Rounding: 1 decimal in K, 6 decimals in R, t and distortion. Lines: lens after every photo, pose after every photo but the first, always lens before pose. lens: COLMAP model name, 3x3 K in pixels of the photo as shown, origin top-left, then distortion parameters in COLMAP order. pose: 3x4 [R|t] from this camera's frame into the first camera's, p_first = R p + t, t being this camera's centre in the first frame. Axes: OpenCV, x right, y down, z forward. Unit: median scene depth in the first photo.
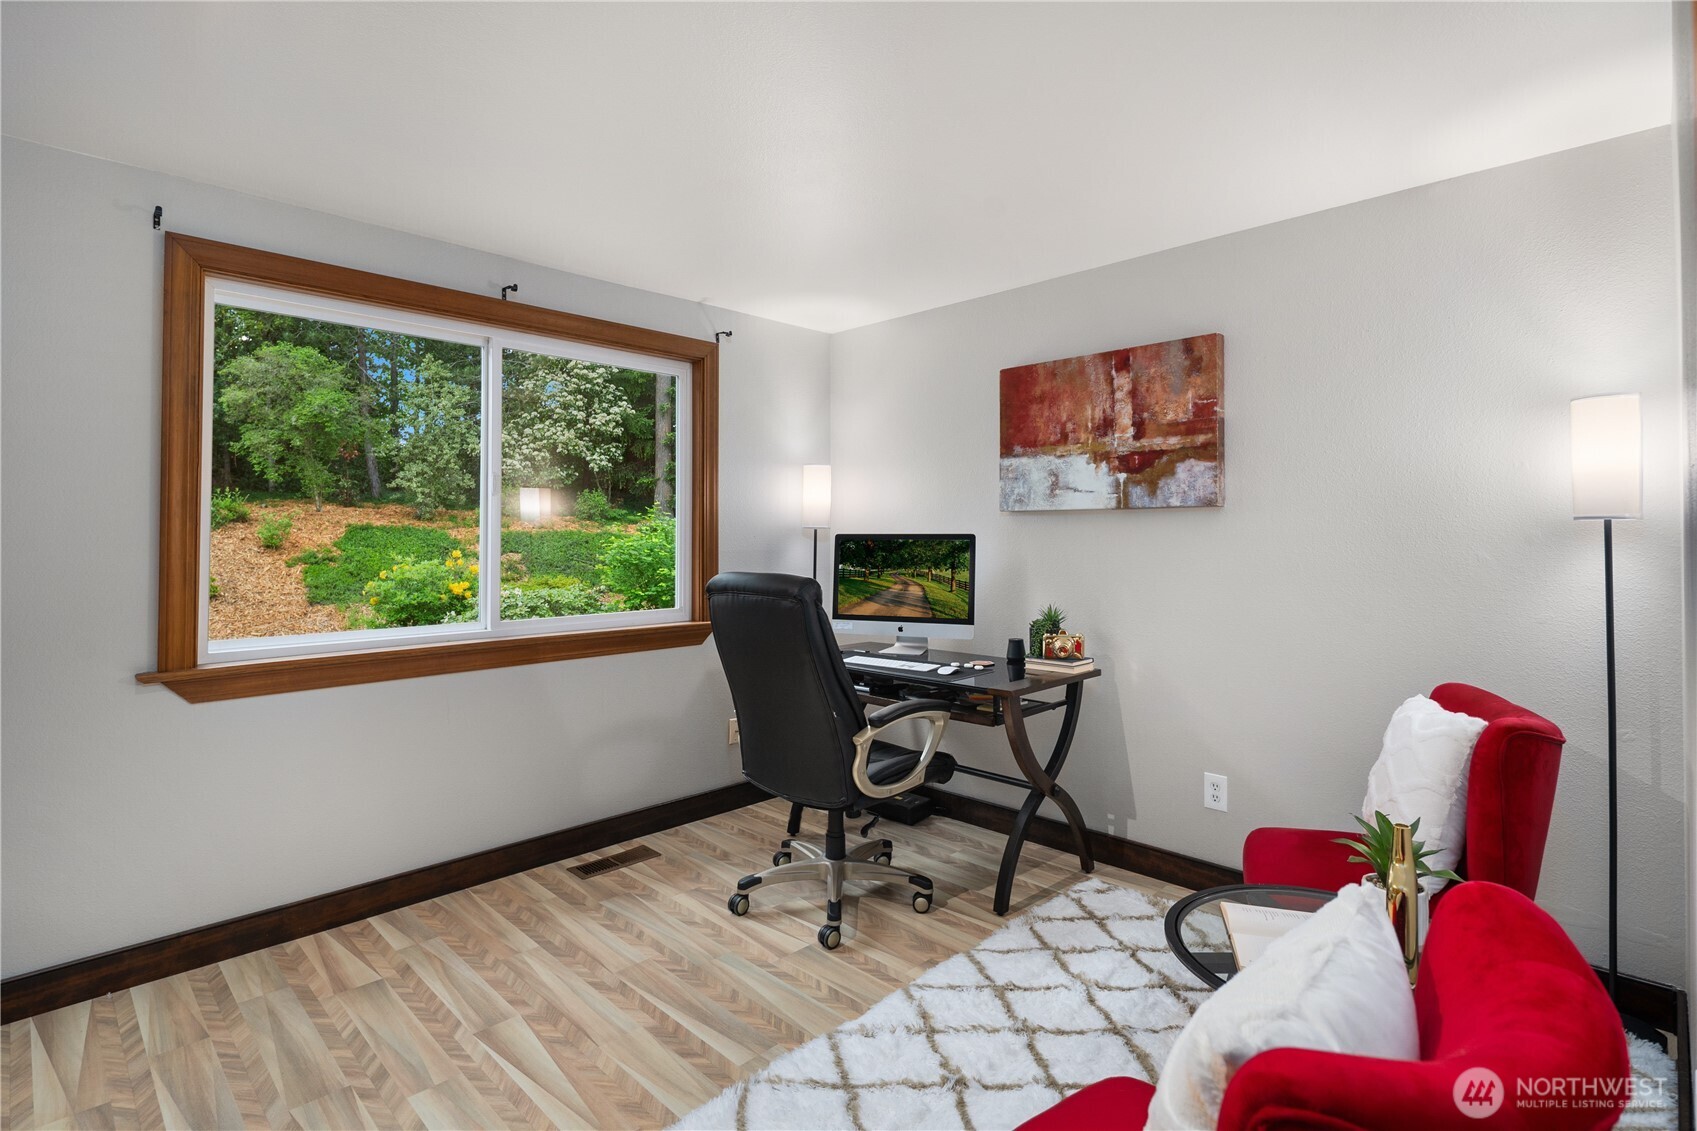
lens RADIAL K [[820.6, 0, 847.7], [0, 820.6, 547.8], [0, 0, 1]] dist [0.001010, -0.001840]
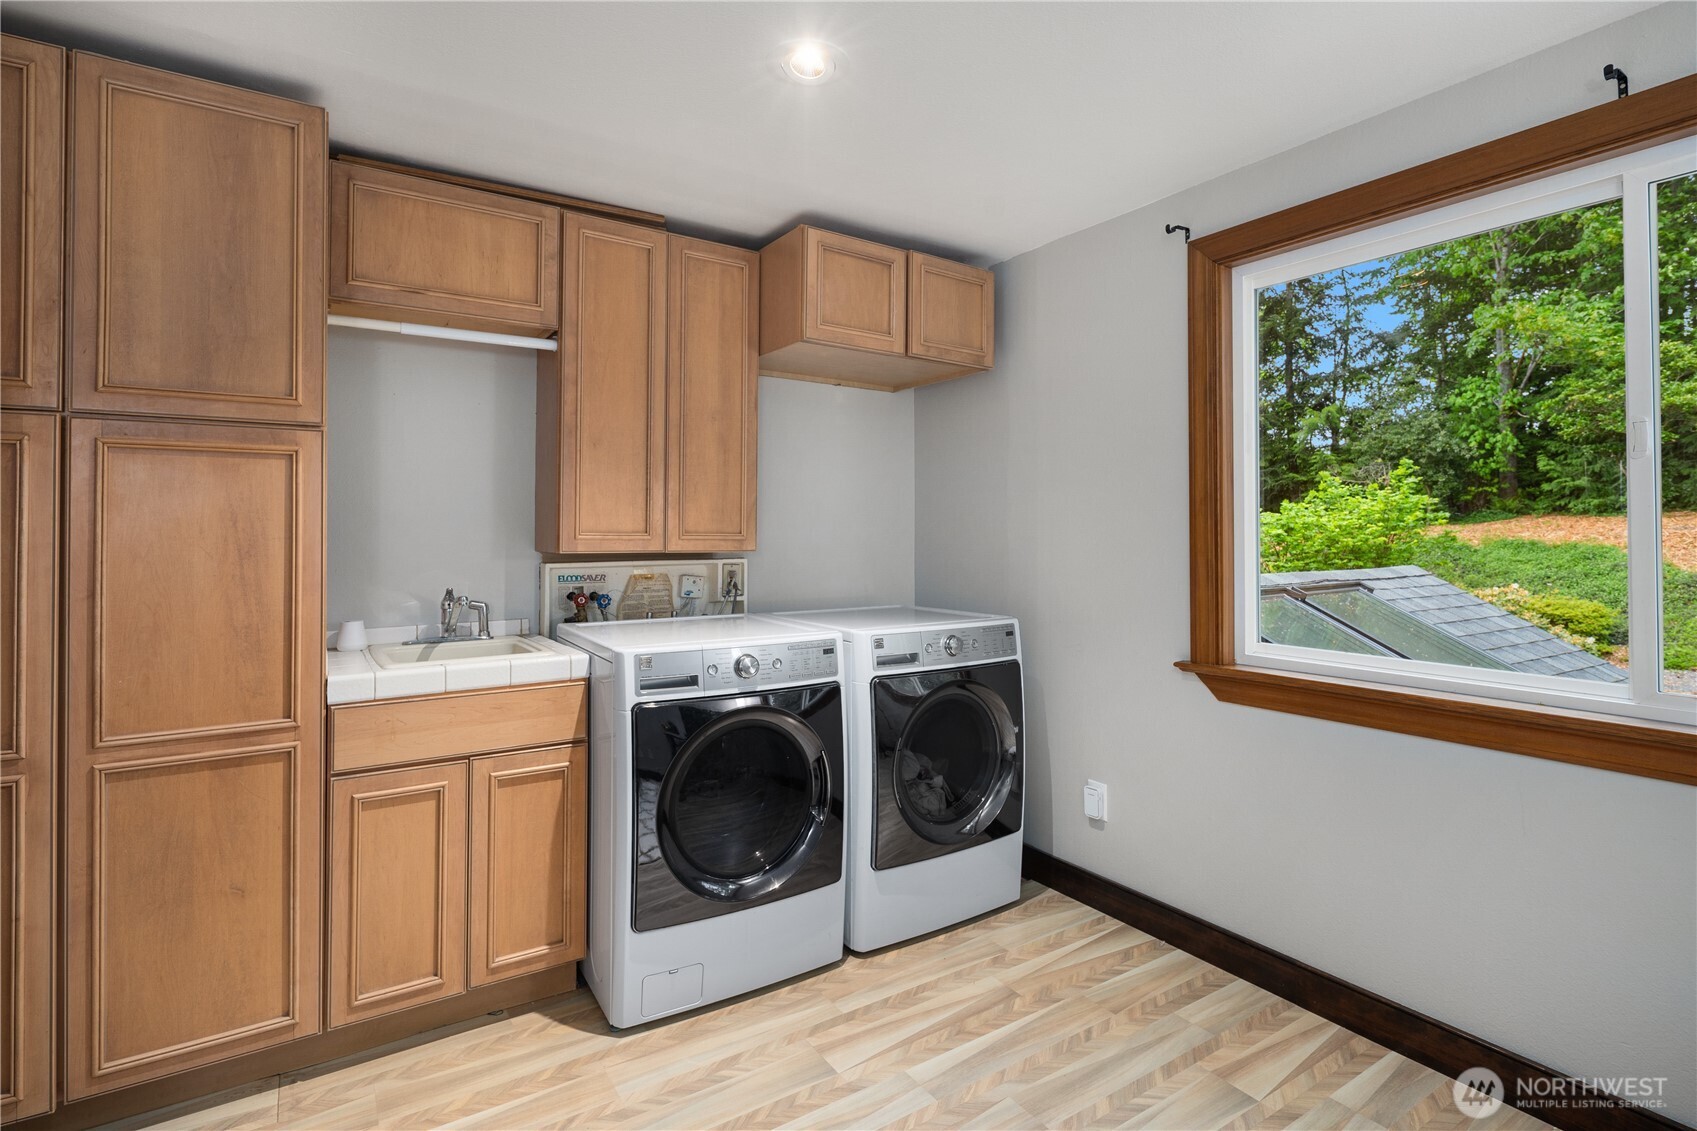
lens RADIAL K [[820.6, 0, 847.6], [0, 820.6, 534.7], [0, 0, 1]] dist [0.001010, -0.001840]
pose [[-0.211255, 0.001348, -0.977430, 0.280514], [-0.010729, 0.999936, 0.003698, -0.010854], [0.977372, 0.011268, -0.211227, 0.796357]]
